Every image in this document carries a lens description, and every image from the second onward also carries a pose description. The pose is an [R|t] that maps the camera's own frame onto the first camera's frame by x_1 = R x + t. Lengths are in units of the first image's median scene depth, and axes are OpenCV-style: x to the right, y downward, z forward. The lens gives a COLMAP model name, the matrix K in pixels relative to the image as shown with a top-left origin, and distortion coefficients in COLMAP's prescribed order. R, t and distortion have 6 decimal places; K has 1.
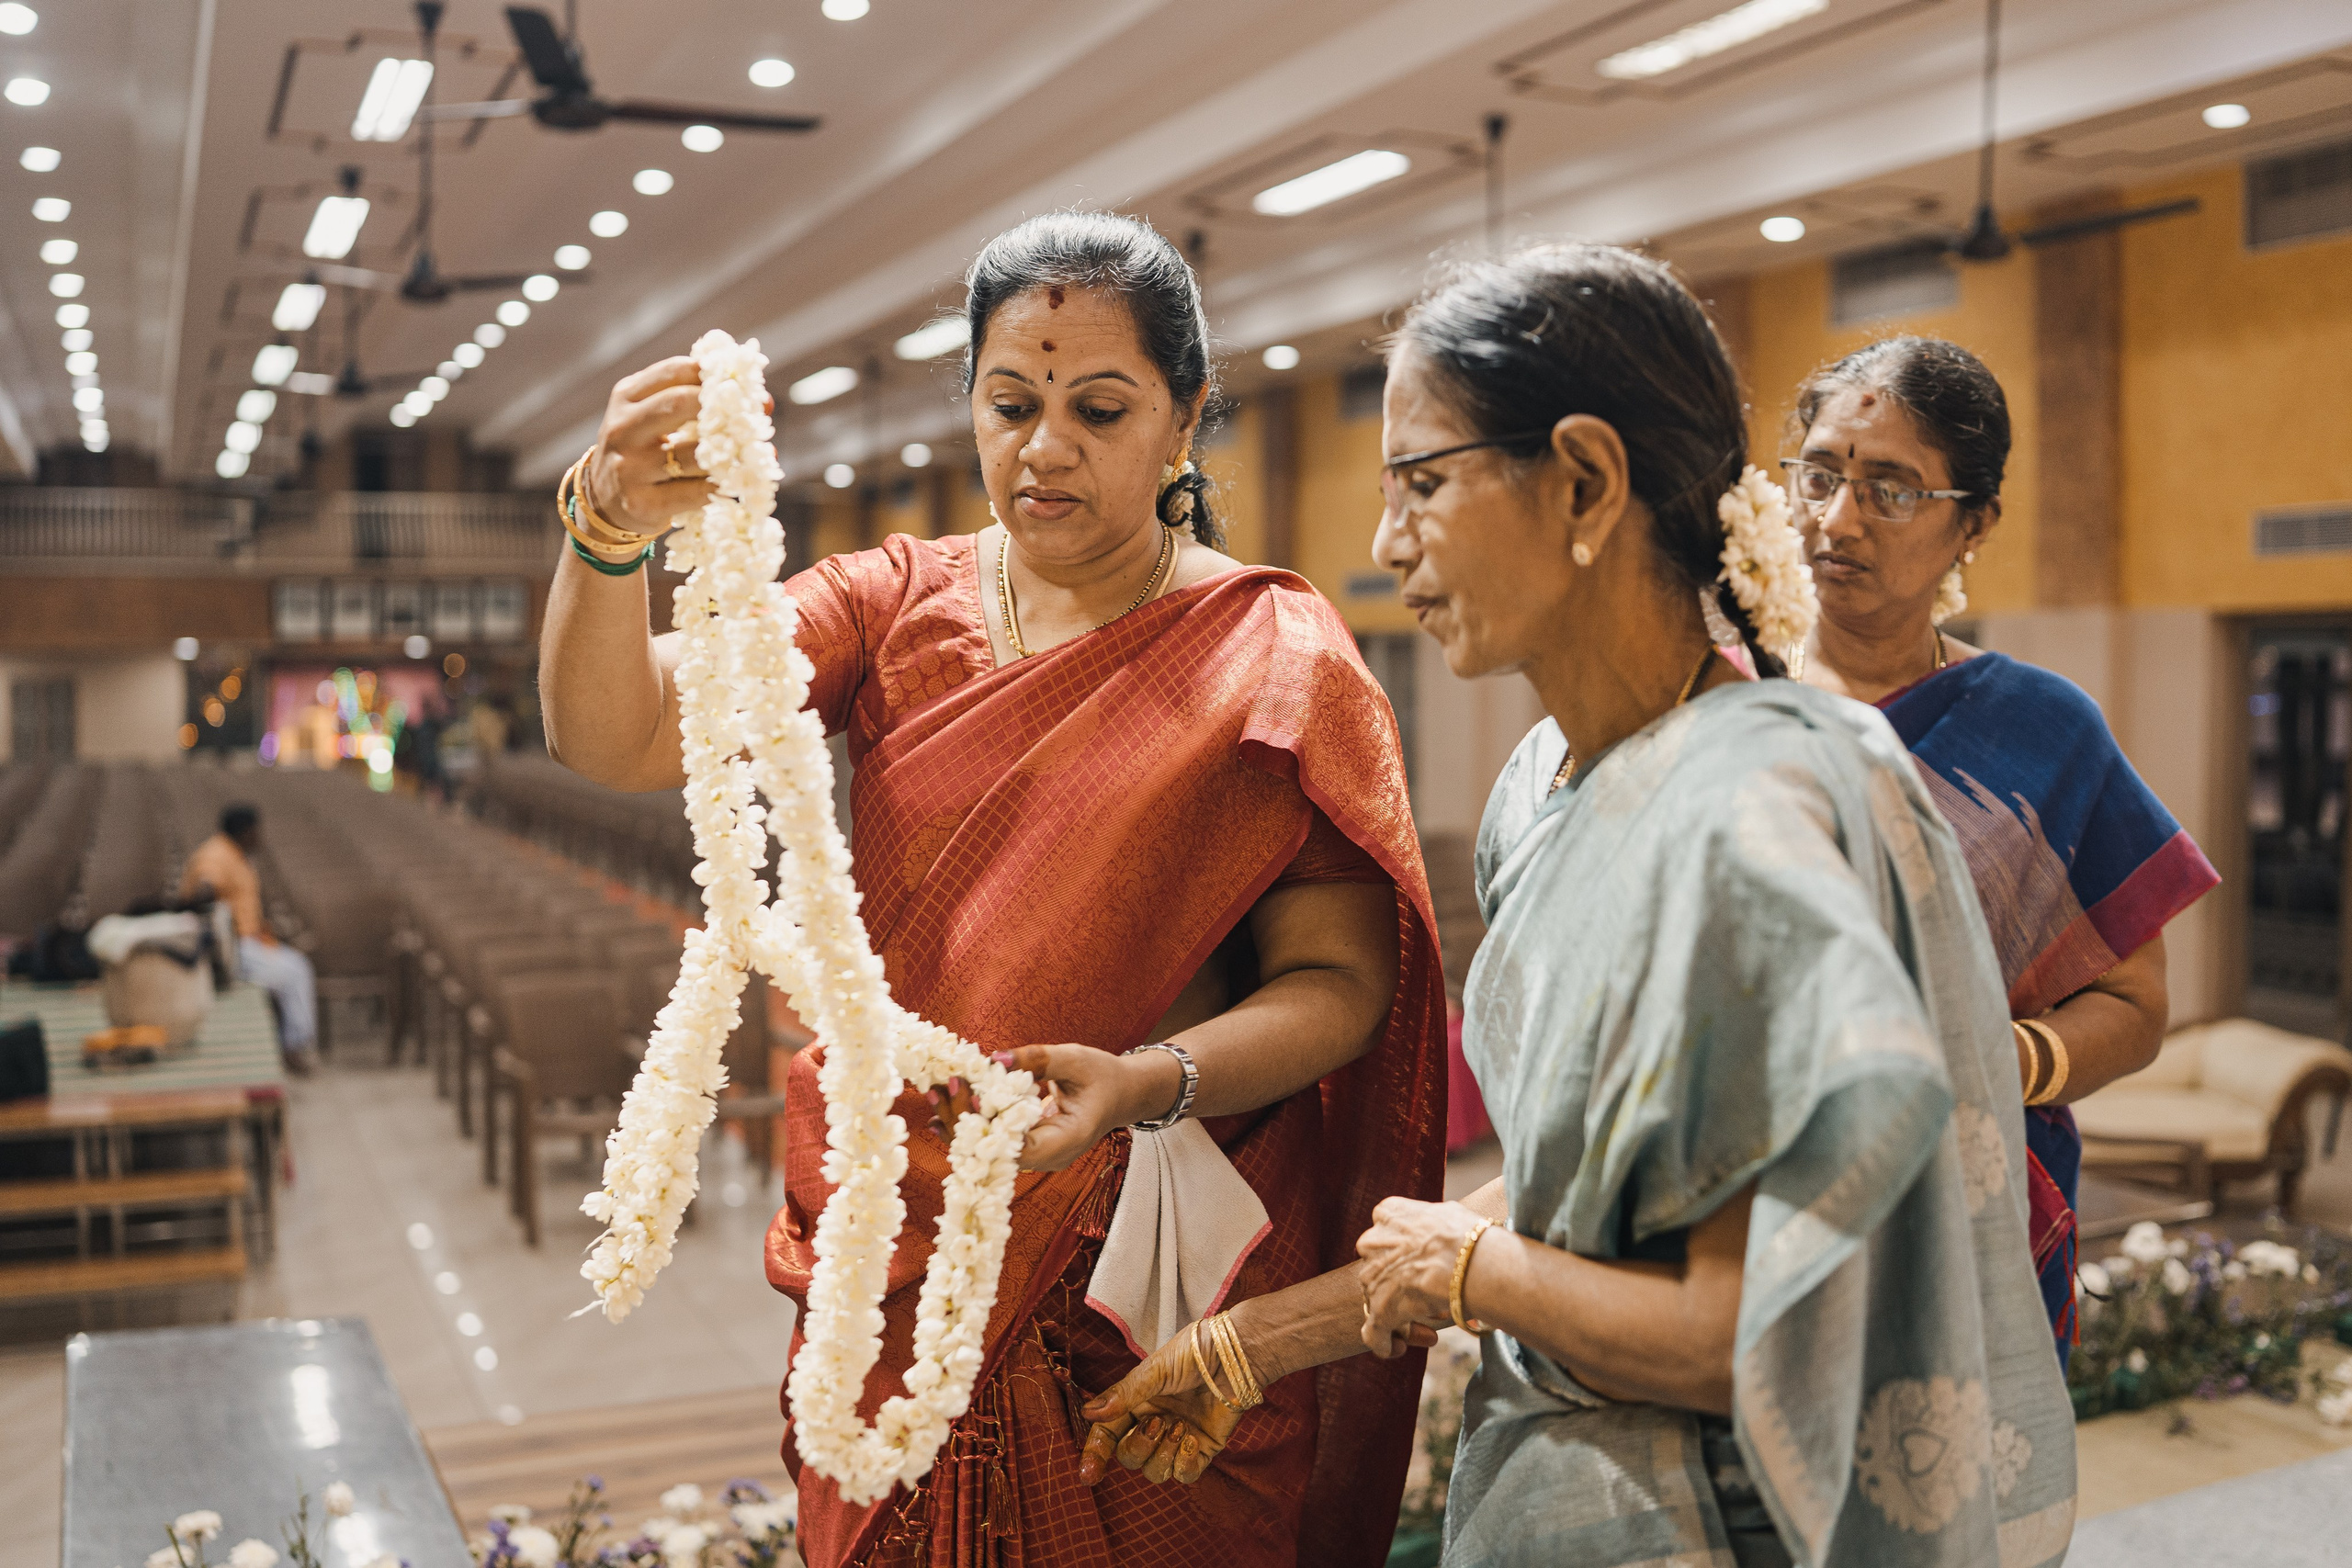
lens RADIAL K [[2289.9, 0, 1170.6], [0, 2289.9, 768.5], [0, 0, 1]] dist [-0.170208, 0.141610]
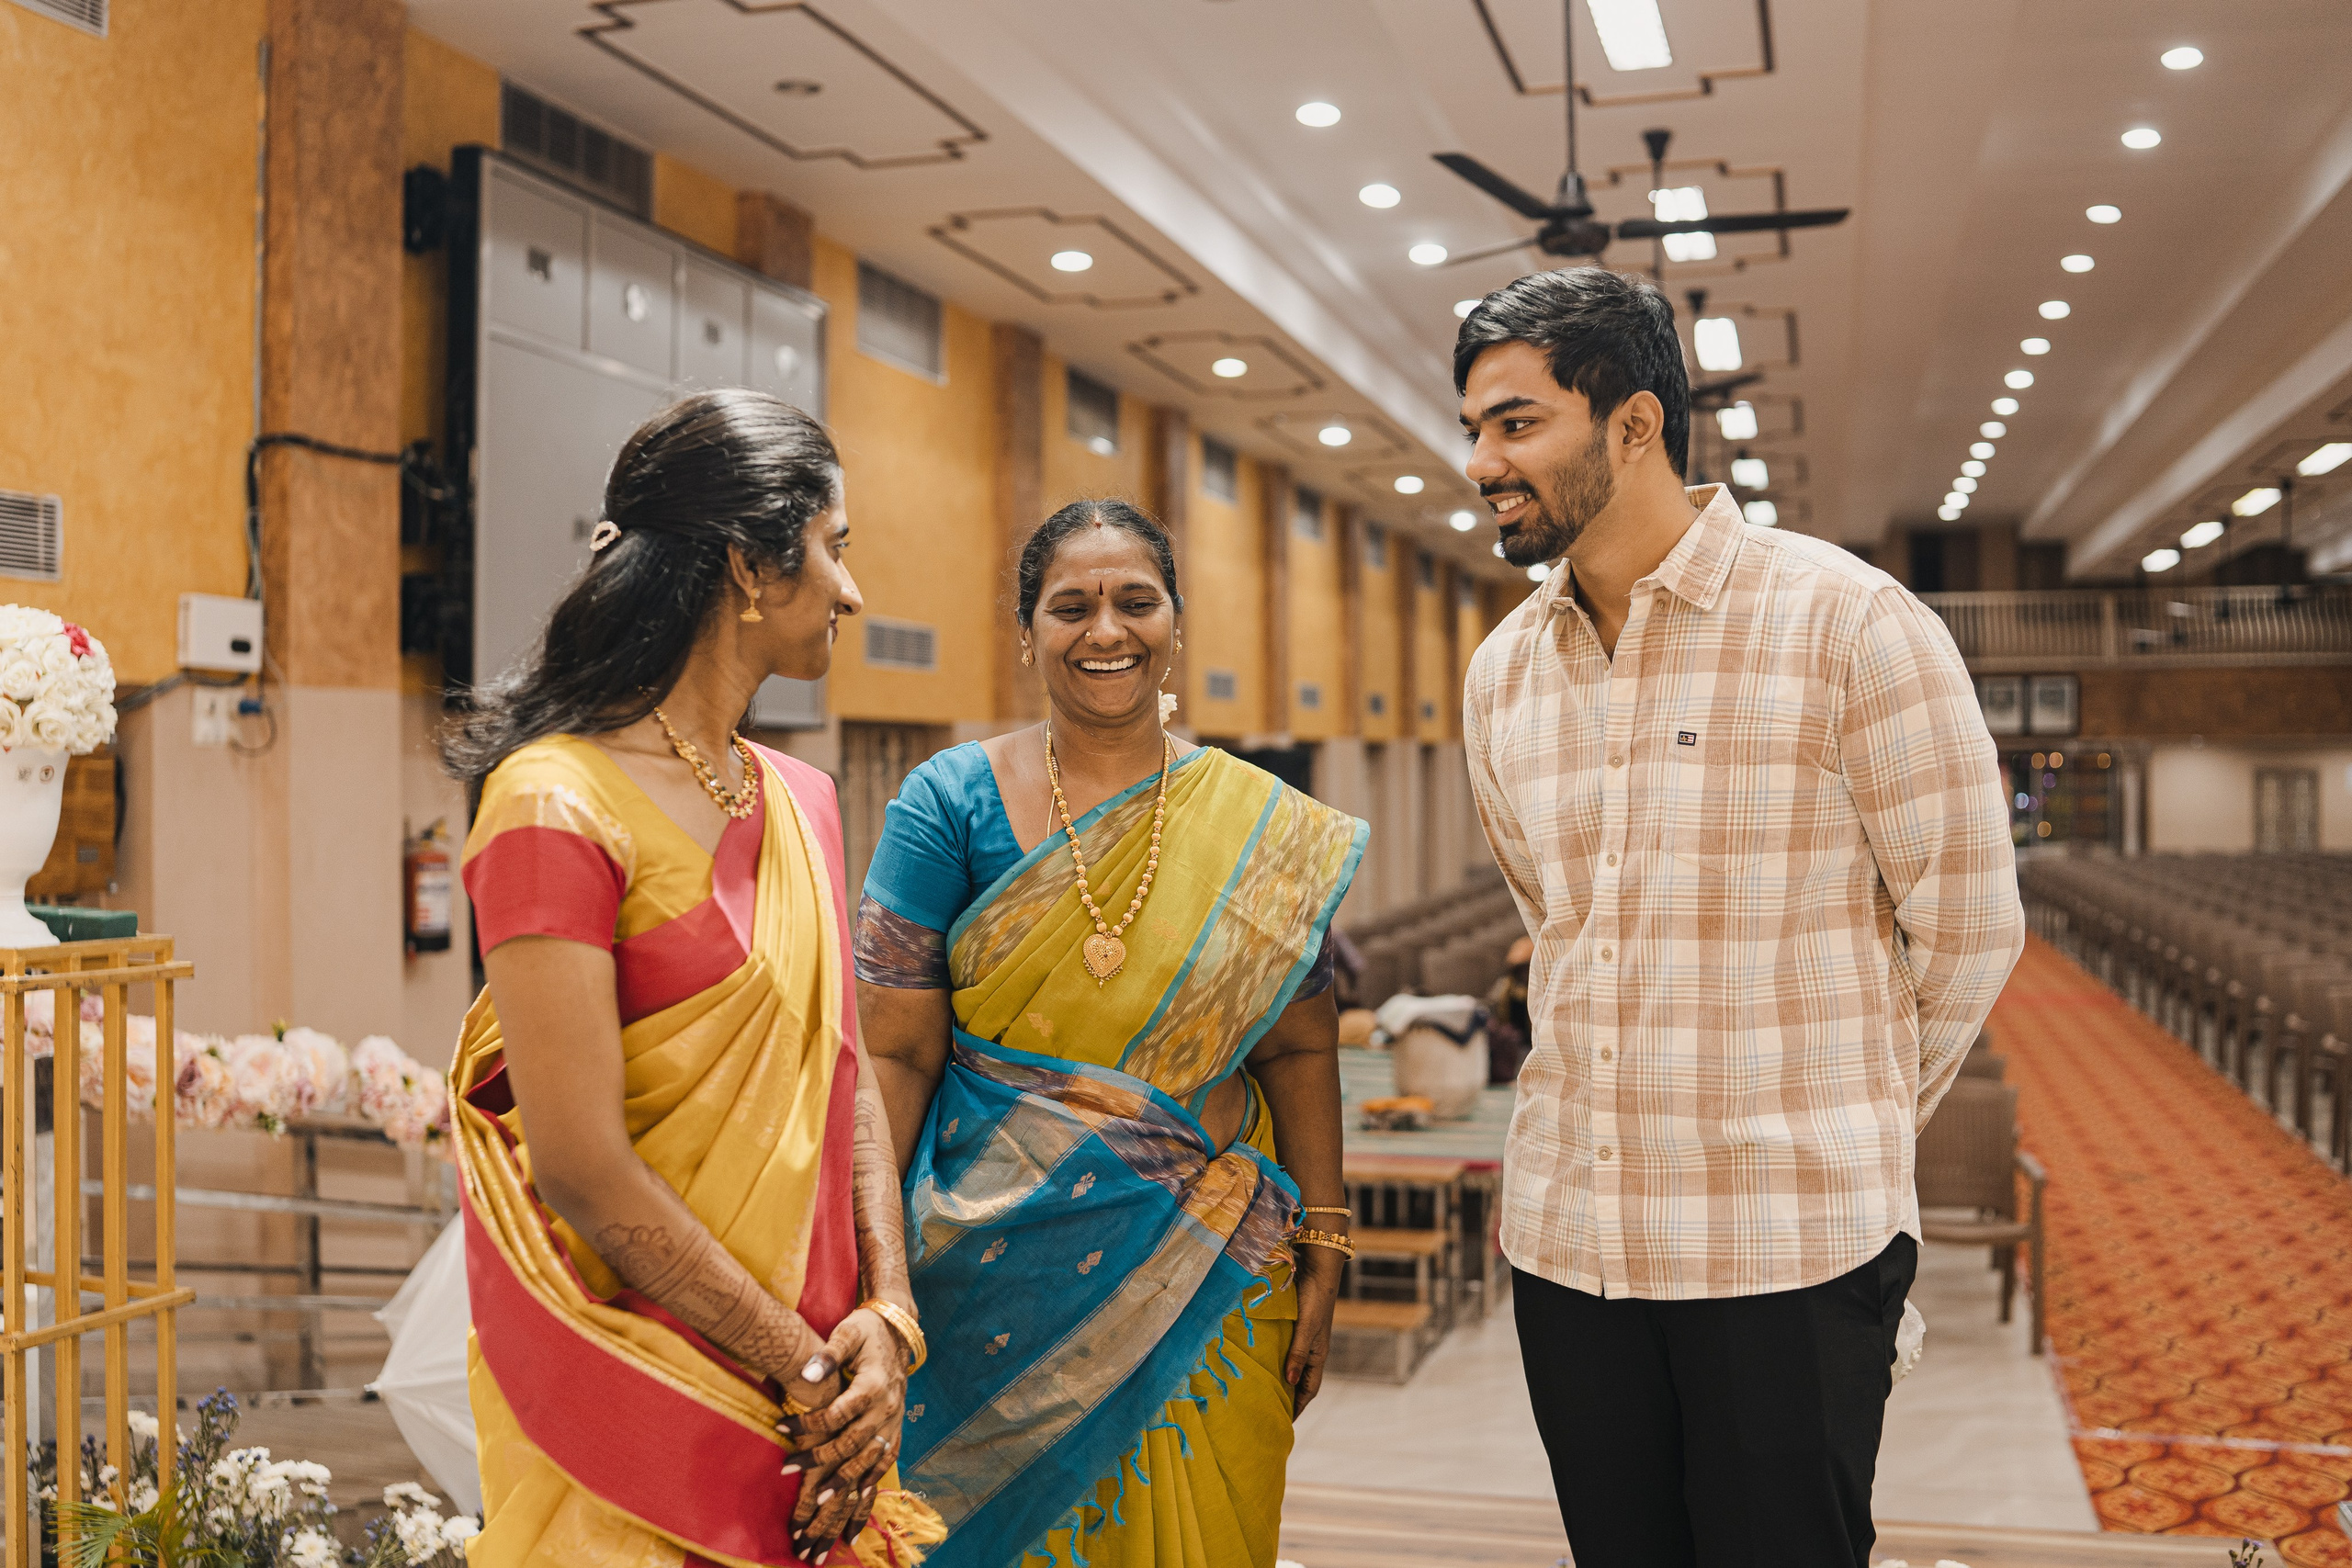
lens RADIAL K [[2289.9, 0, 1170.6], [0, 2289.9, 768.5], [0, 0, 1]] dist [-0.170208, 0.141610]
pose [[0.755743, 0.000221, -0.654868, 0.185205], [-0.027238, 0.999145, -0.031096, -0.007348], [0.654301, 0.041338, 0.755103, 0.061702]]
